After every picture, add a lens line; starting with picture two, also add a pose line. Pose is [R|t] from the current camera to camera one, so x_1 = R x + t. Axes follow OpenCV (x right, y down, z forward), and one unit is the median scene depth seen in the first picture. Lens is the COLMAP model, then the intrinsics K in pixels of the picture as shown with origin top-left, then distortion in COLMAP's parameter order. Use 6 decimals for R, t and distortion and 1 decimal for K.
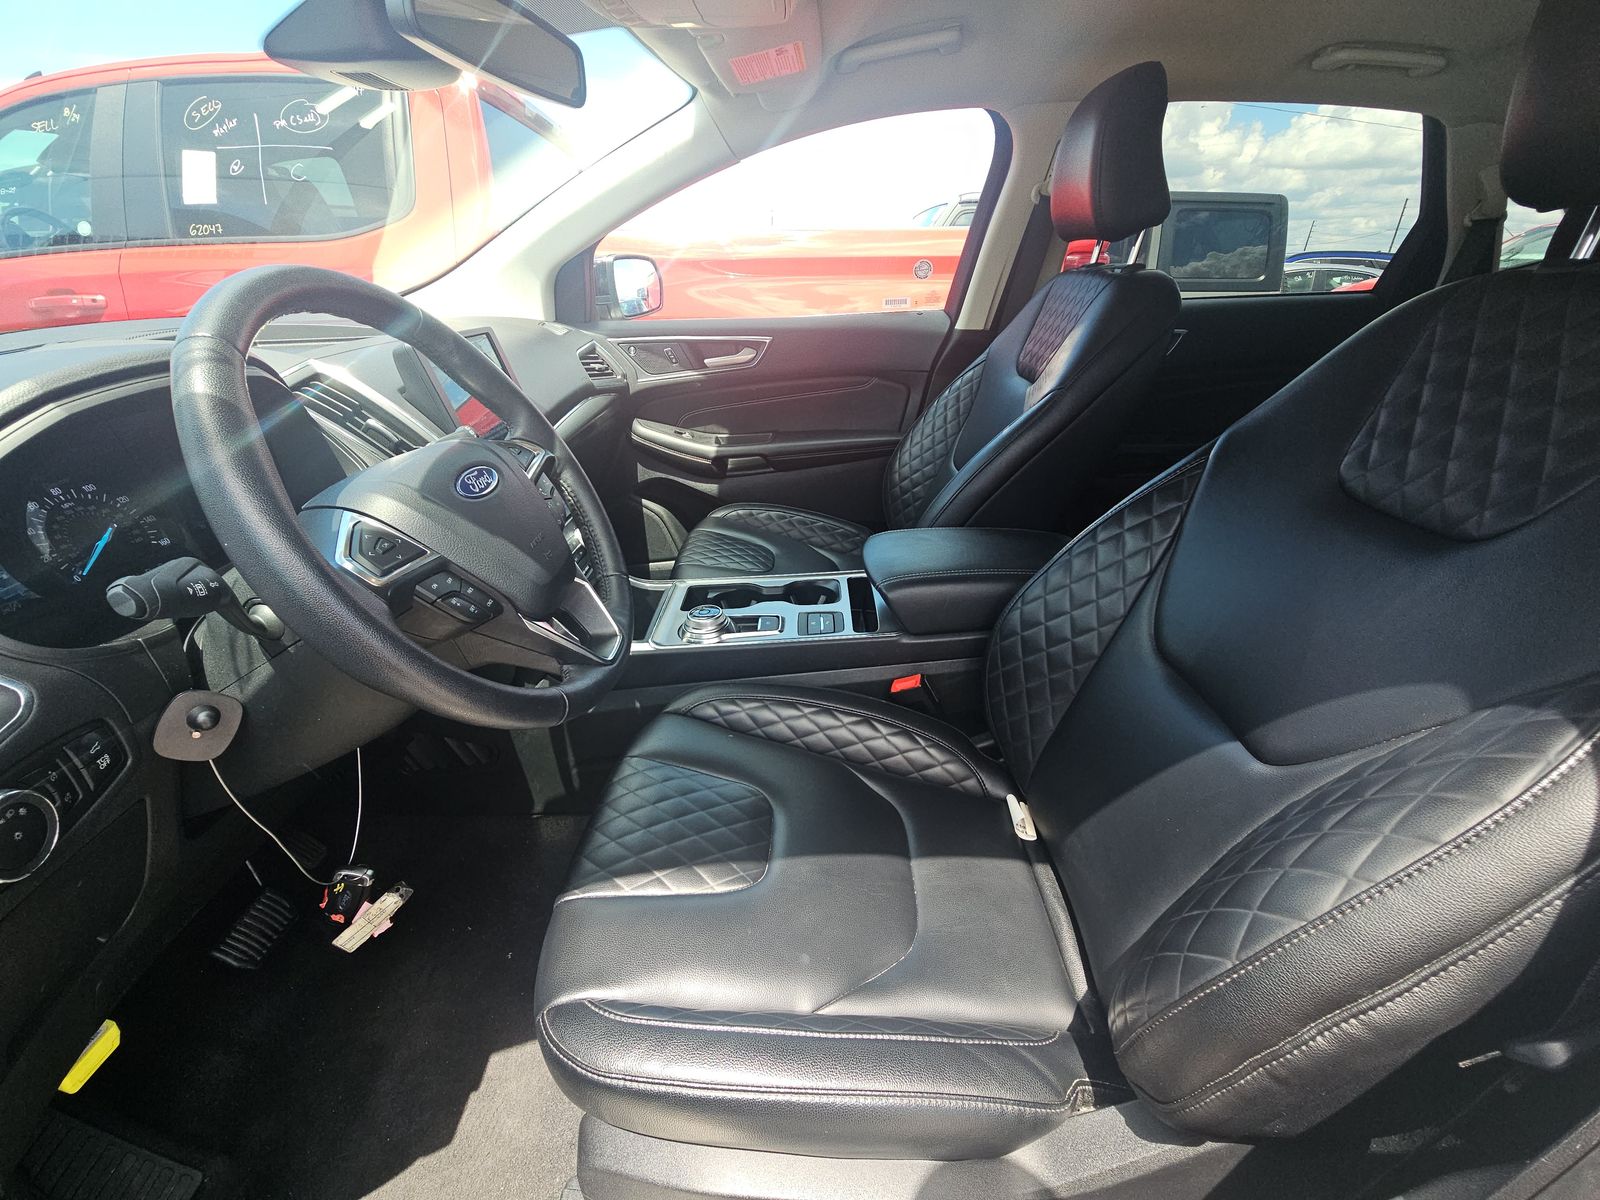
lens RADIAL K [[643.0, 0, 797.6], [0, 643.0, 595.9], [0, 0, 1]] dist [0.035706, -0.021646]
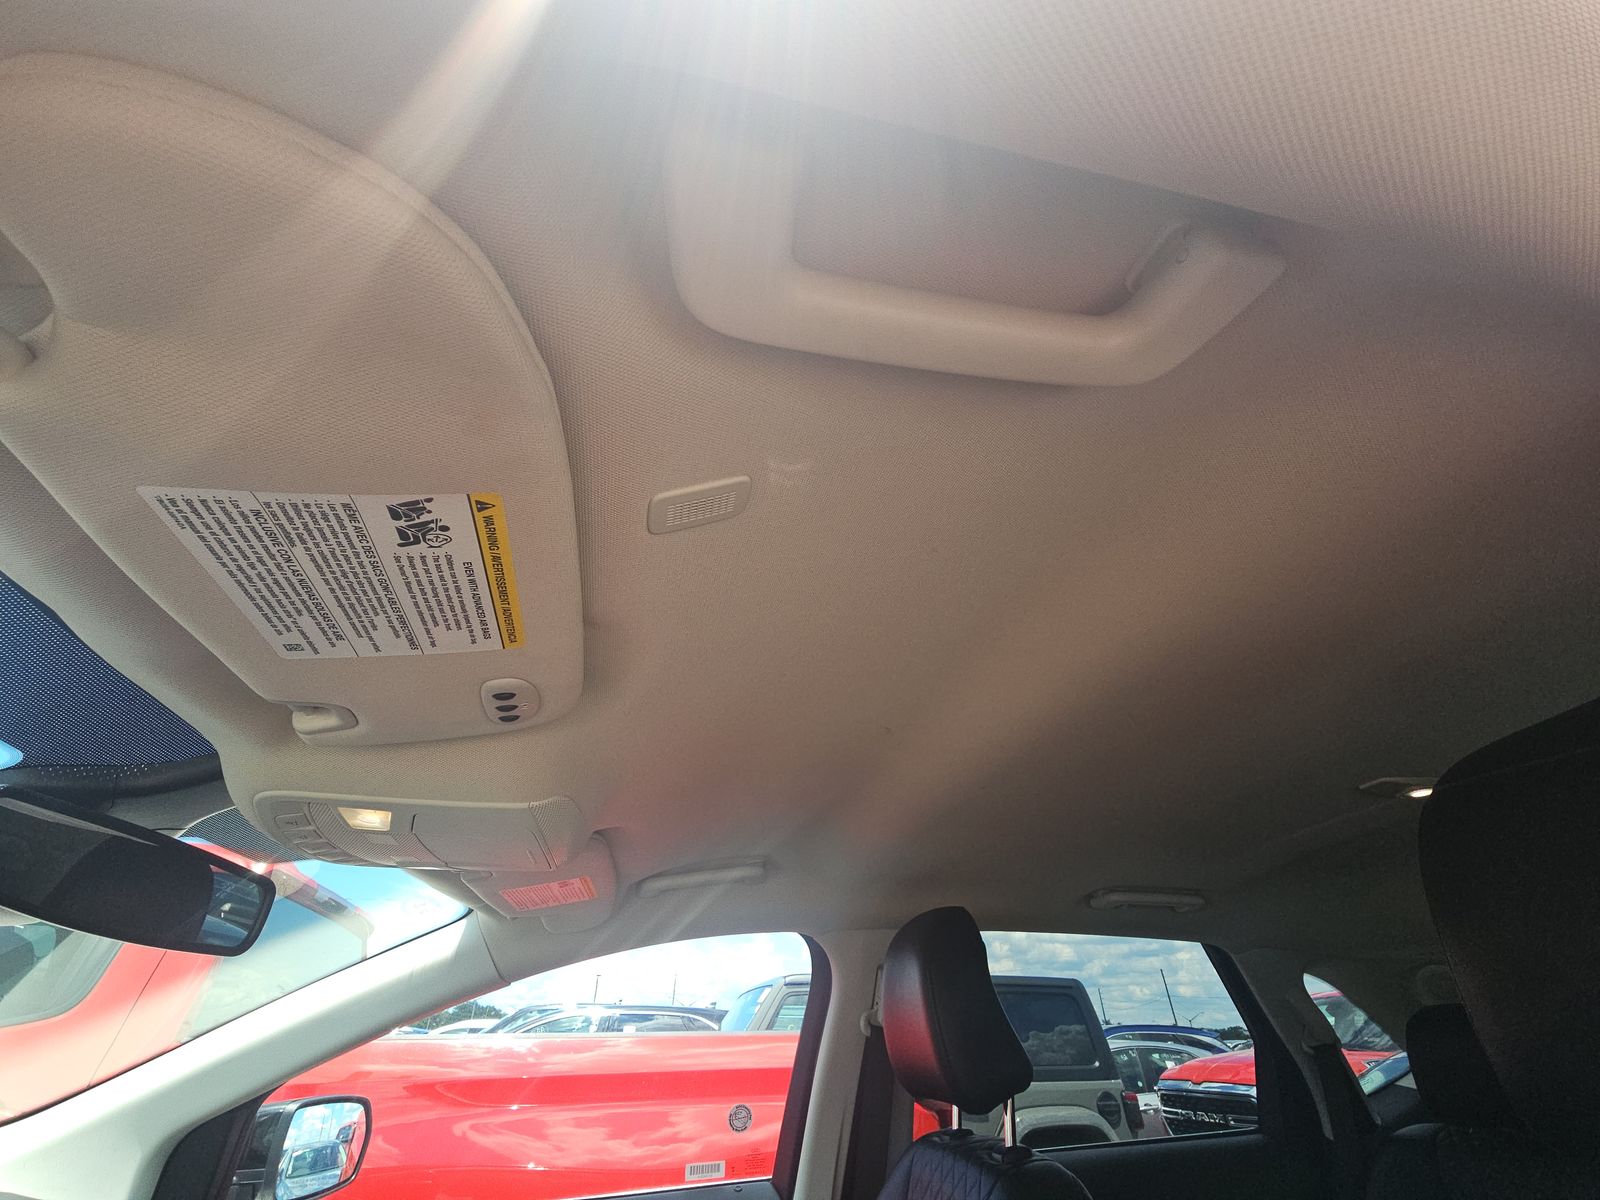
lens RADIAL K [[643.0, 0, 797.6], [0, 643.0, 595.9], [0, 0, 1]] dist [0.035706, -0.021646]
pose [[0.974894, 0.117500, 0.189146, 0.054651], [0.108180, 0.492530, -0.863546, -0.176703], [-0.194627, 0.862327, 0.467453, 0.141438]]
